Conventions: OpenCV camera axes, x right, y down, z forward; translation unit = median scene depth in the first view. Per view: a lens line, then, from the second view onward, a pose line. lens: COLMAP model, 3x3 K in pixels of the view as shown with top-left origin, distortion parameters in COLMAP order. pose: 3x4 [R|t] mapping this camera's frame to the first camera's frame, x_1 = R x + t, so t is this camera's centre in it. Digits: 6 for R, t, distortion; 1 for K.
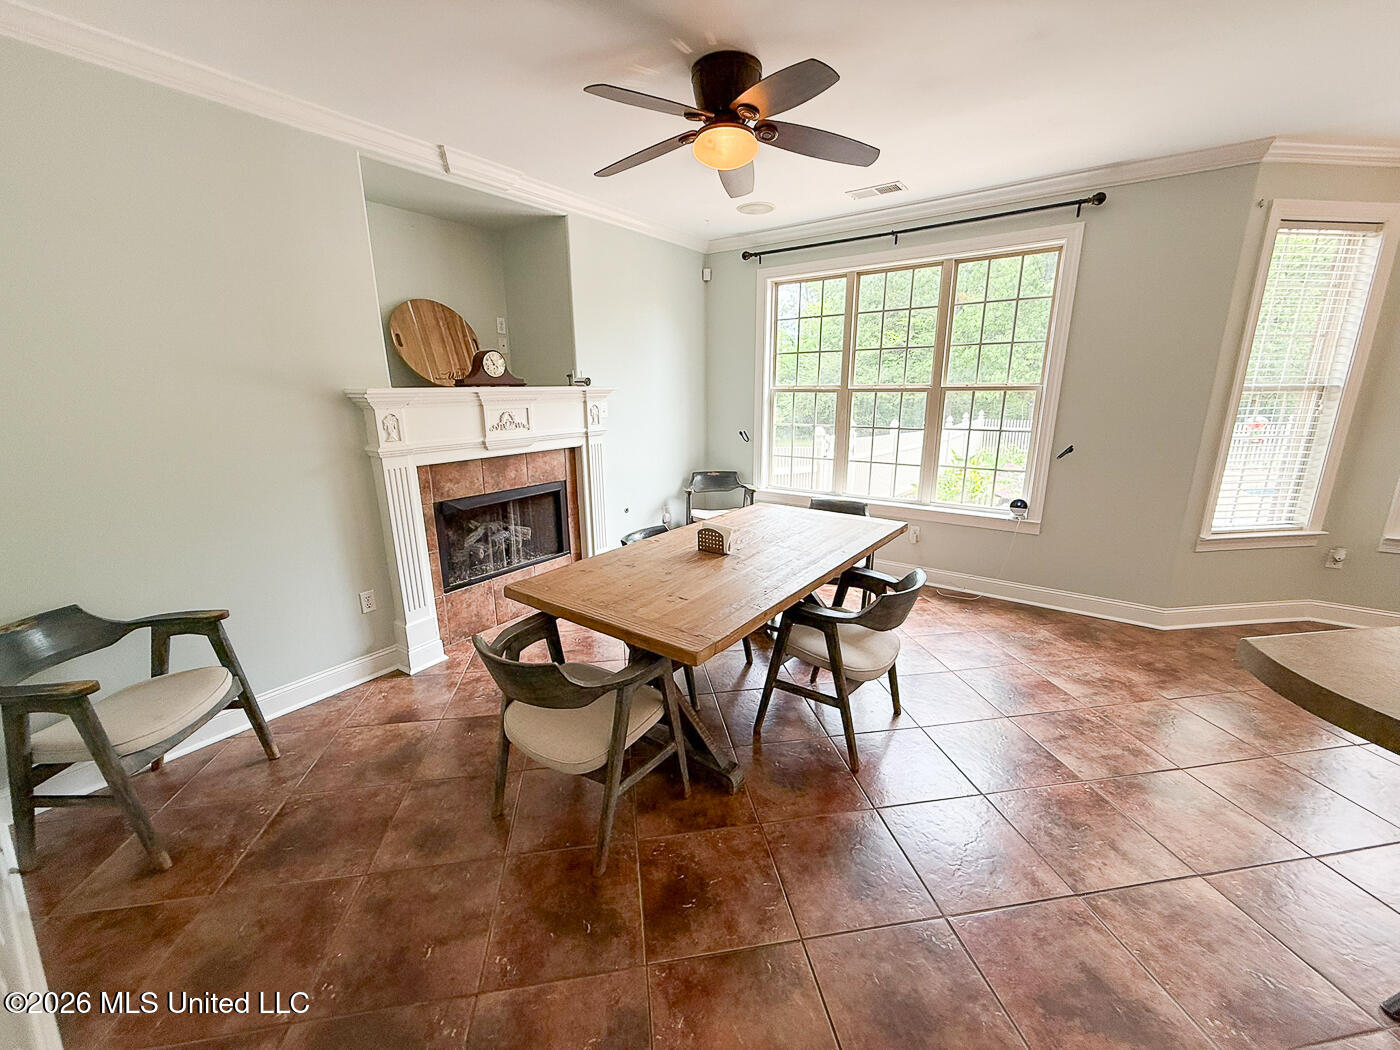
lens RADIAL K [[556.4, 0, 696.3], [0, 556.4, 528.0], [0, 0, 1]] dist [-0.000152, 0.000180]
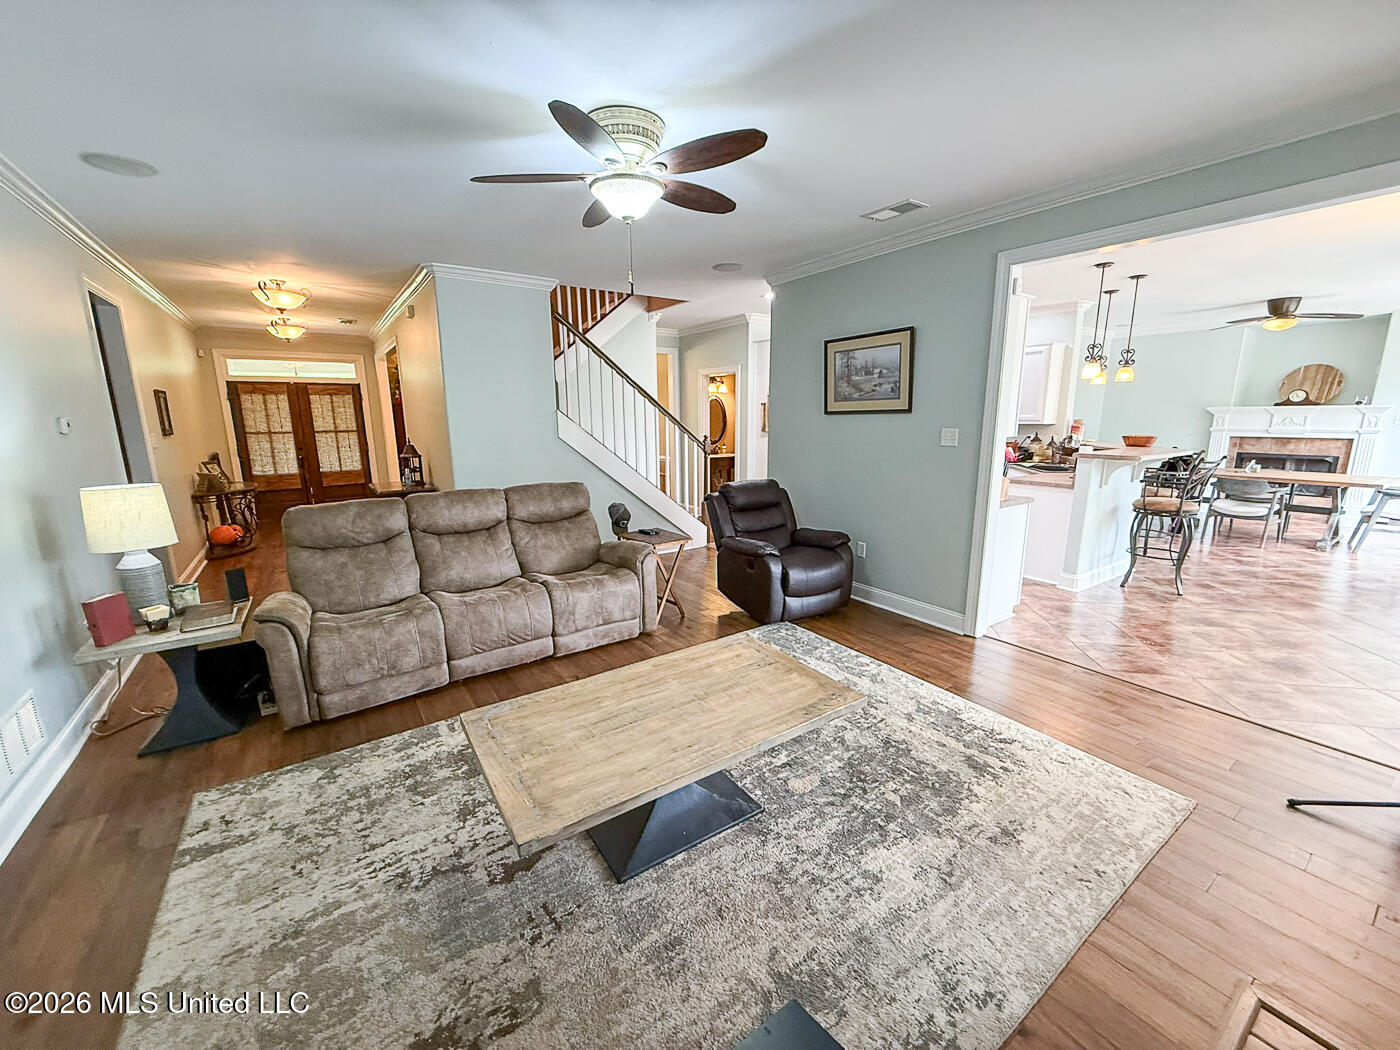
lens RADIAL K [[556.4, 0, 696.9], [0, 556.4, 527.5], [0, 0, 1]] dist [-0.000152, 0.000180]
pose [[-0.338556, 0.202937, -0.918802, 2.284113], [-0.217255, 0.933222, 0.286176, 0.070066], [0.915522, 0.296501, -0.271858, -0.378752]]
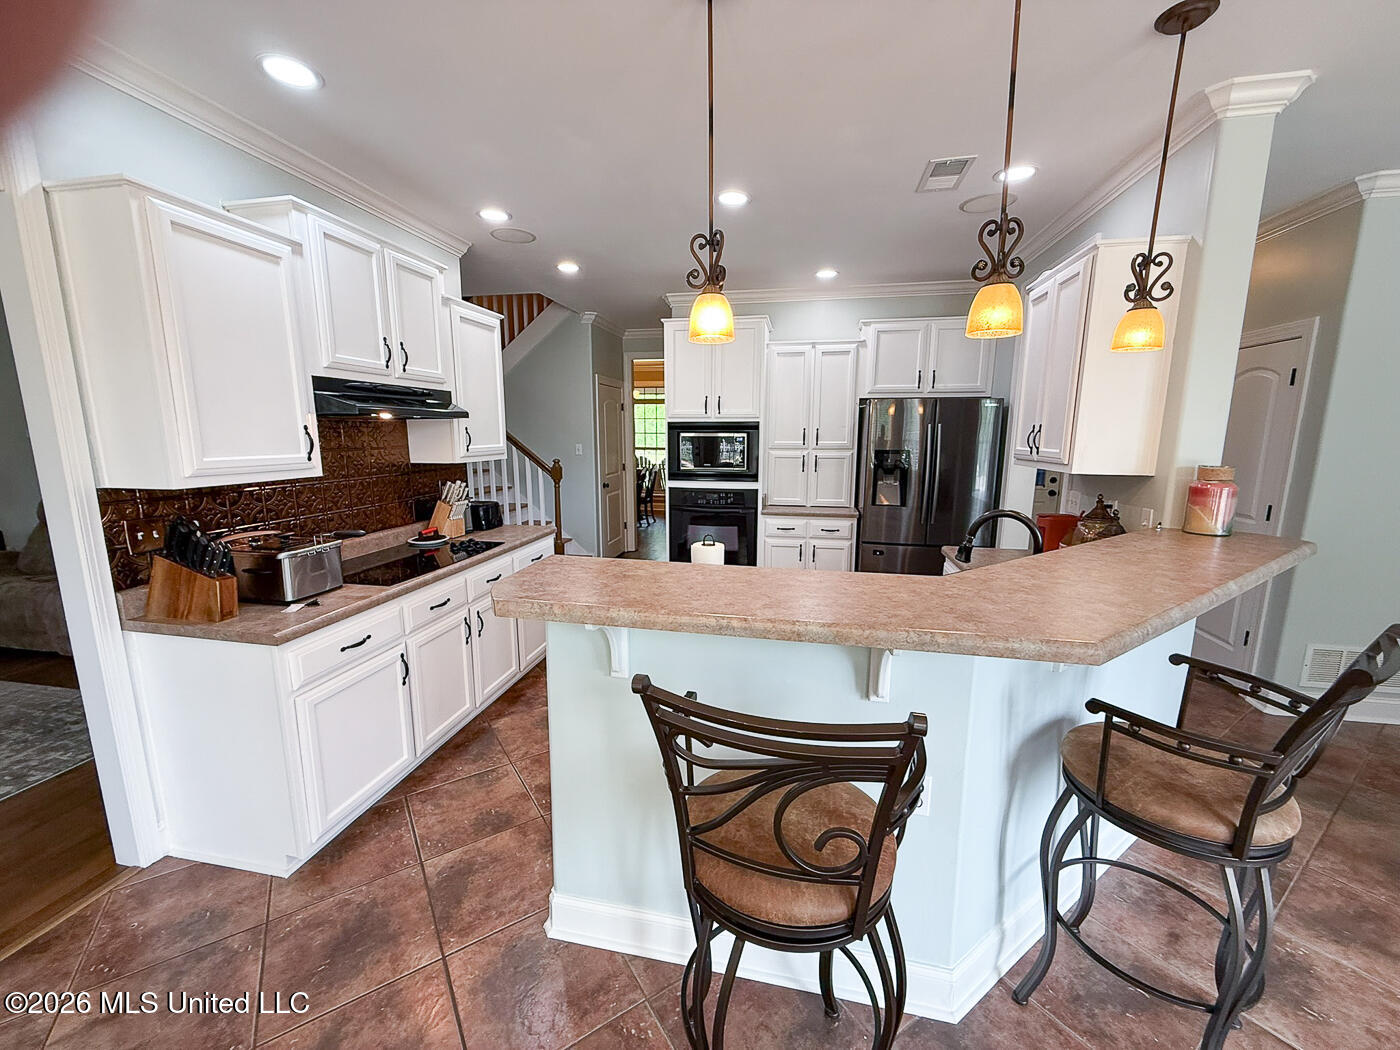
lens RADIAL K [[556.4, 0, 696.7], [0, 556.4, 528.0], [0, 0, 1]] dist [-0.000152, 0.000180]
pose [[-0.910449, 0.078093, -0.406183, 0.923937], [-0.095142, 0.916144, 0.389395, -0.113604], [0.402531, 0.393169, -0.826672, 0.399625]]
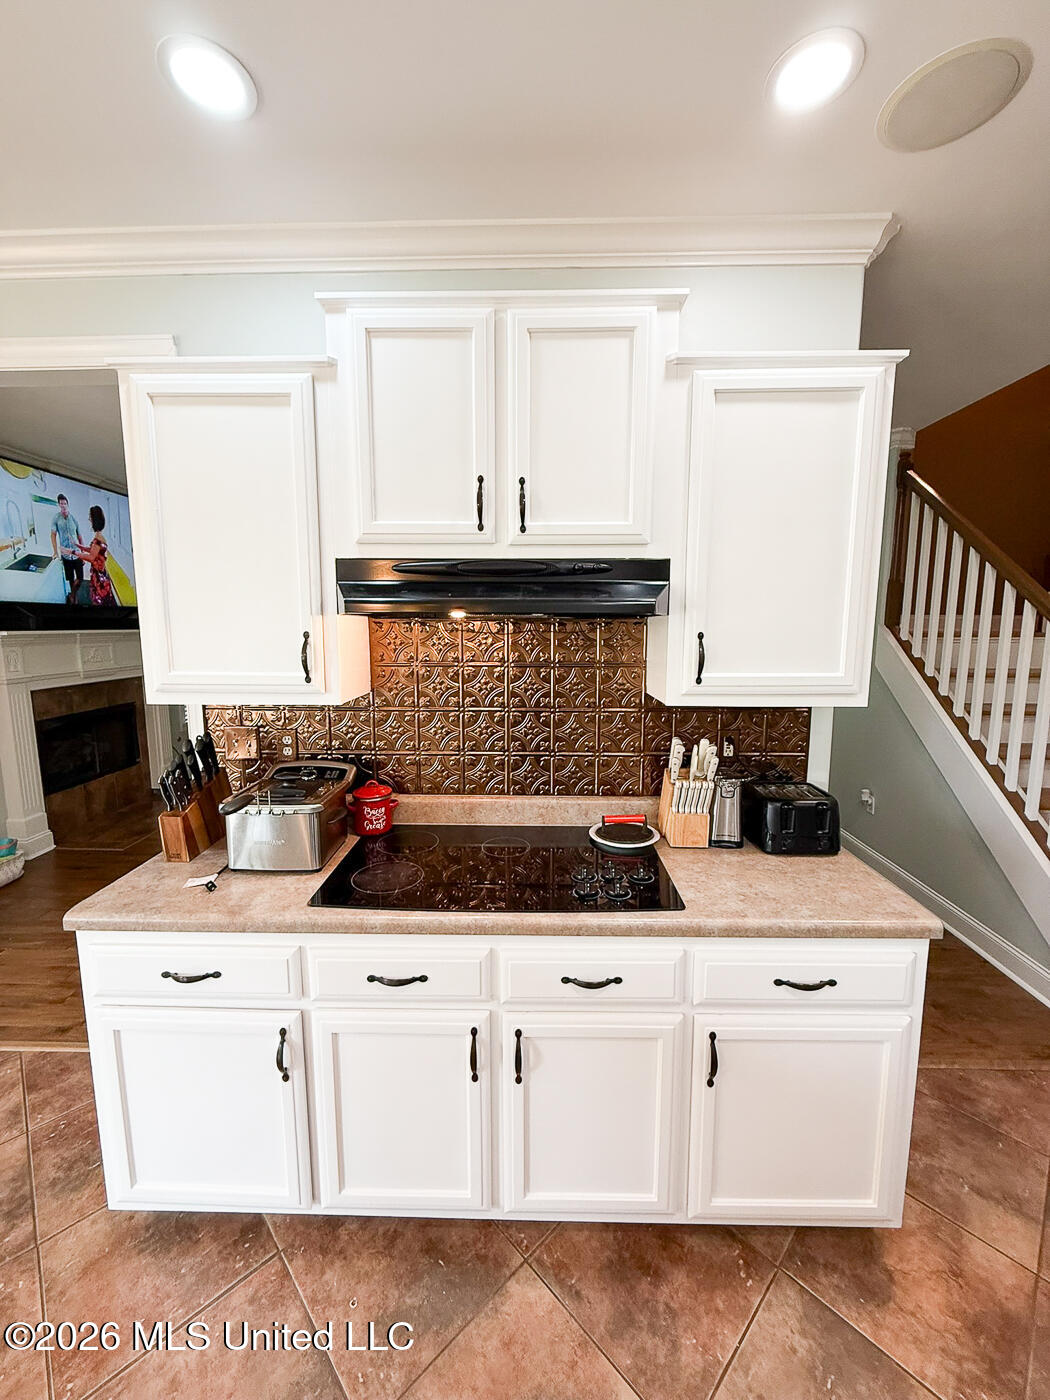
lens RADIAL K [[556.4, 0, 522.1], [0, 556.4, 695.7], [0, 0, 1]] dist [-0.000152, 0.000180]
pose [[-0.567013, -0.097847, 0.817877, 0.635191], [0.206068, 0.944496, 0.255857, 0.023162], [-0.797516, 0.313613, -0.515378, -0.178197]]
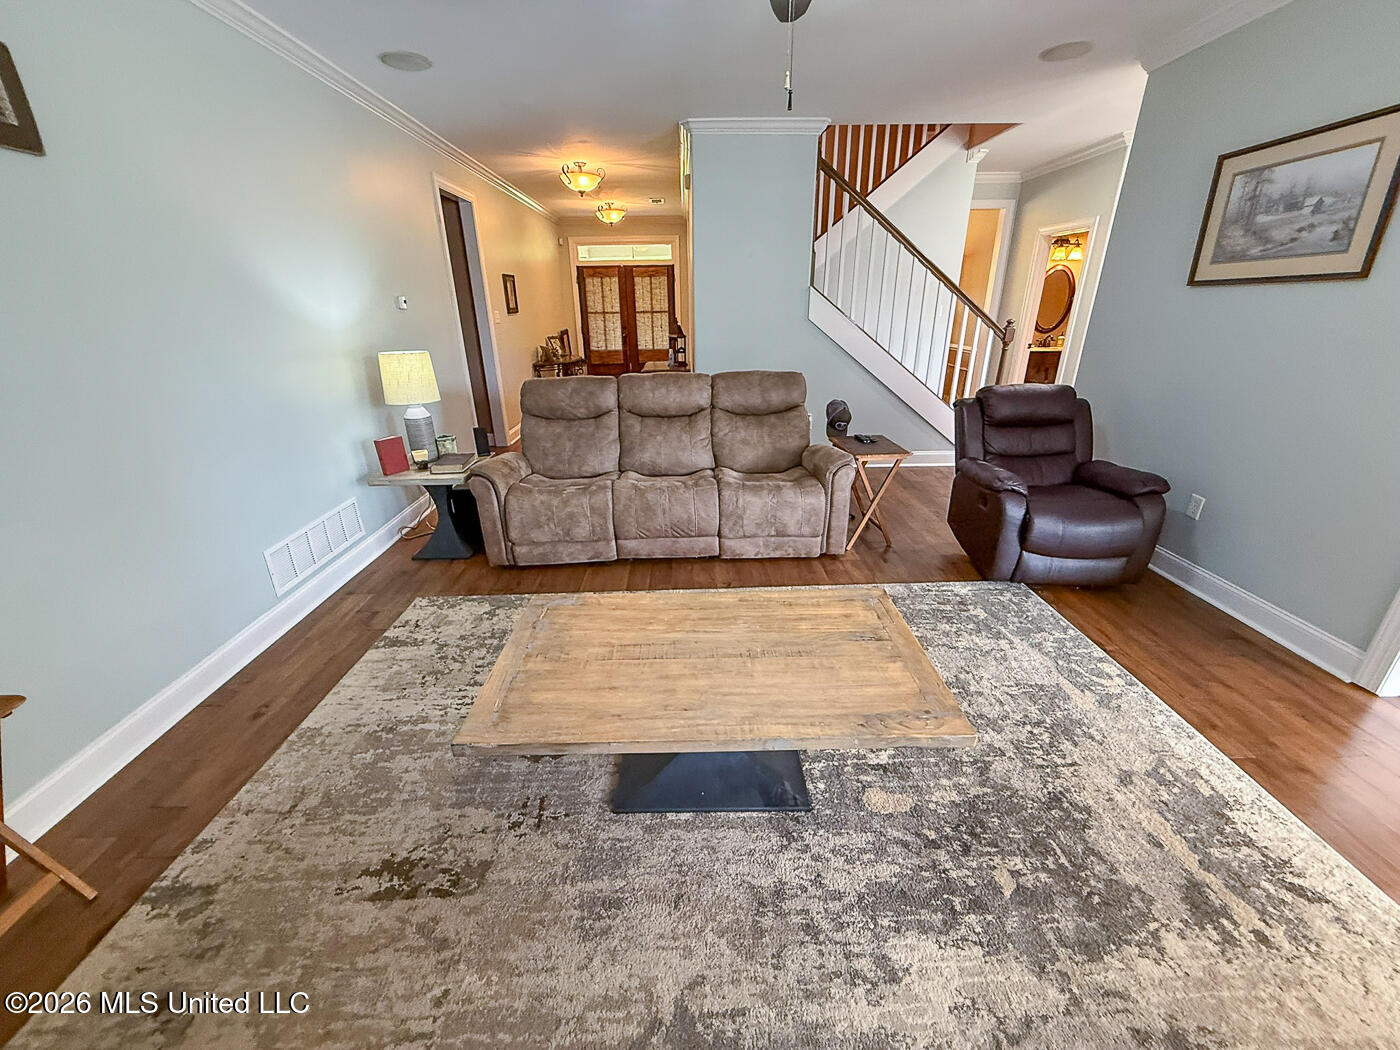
lens RADIAL K [[556.4, 0, 698.2], [0, 556.4, 527.3], [0, 0, 1]] dist [-0.000152, 0.000180]
pose [[-0.798013, 0.248620, -0.548965, 2.063342], [-0.124409, 0.823348, 0.553733, 0.059633], [0.589659, 0.510182, -0.626112, -0.274190]]
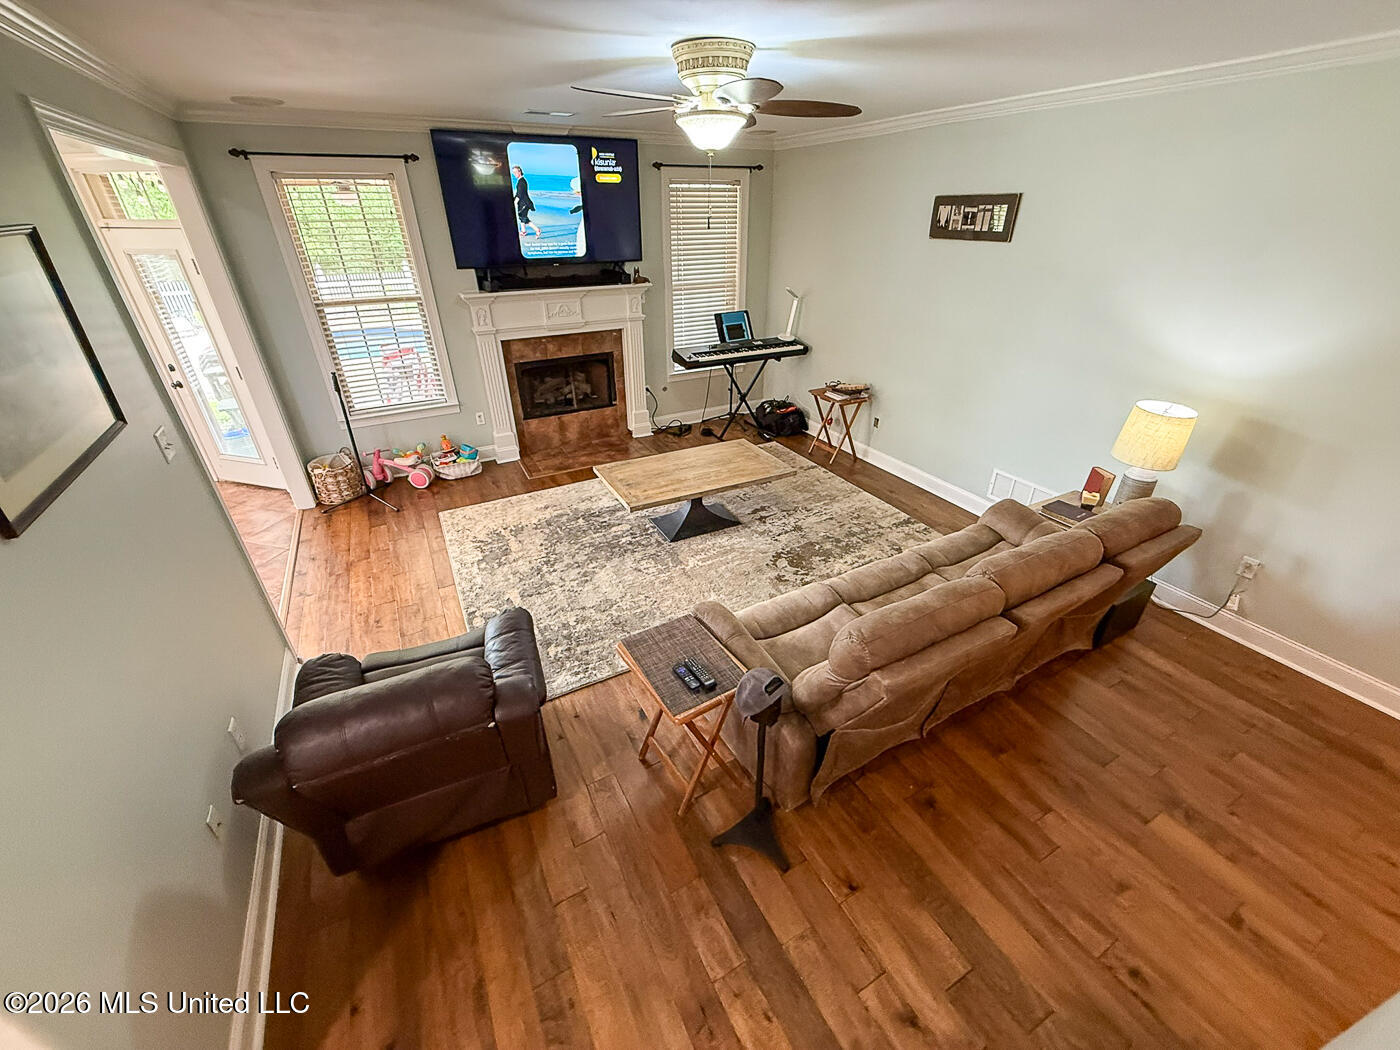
lens RADIAL K [[556.4, 0, 696.5], [0, 556.4, 527.3], [0, 0, 1]] dist [-0.000152, 0.000180]
pose [[0.437293, -0.440036, 0.784310, 0.938330], [0.219515, 0.897964, 0.381411, 0.084721], [-0.872117, 0.005379, 0.489268, -1.030801]]
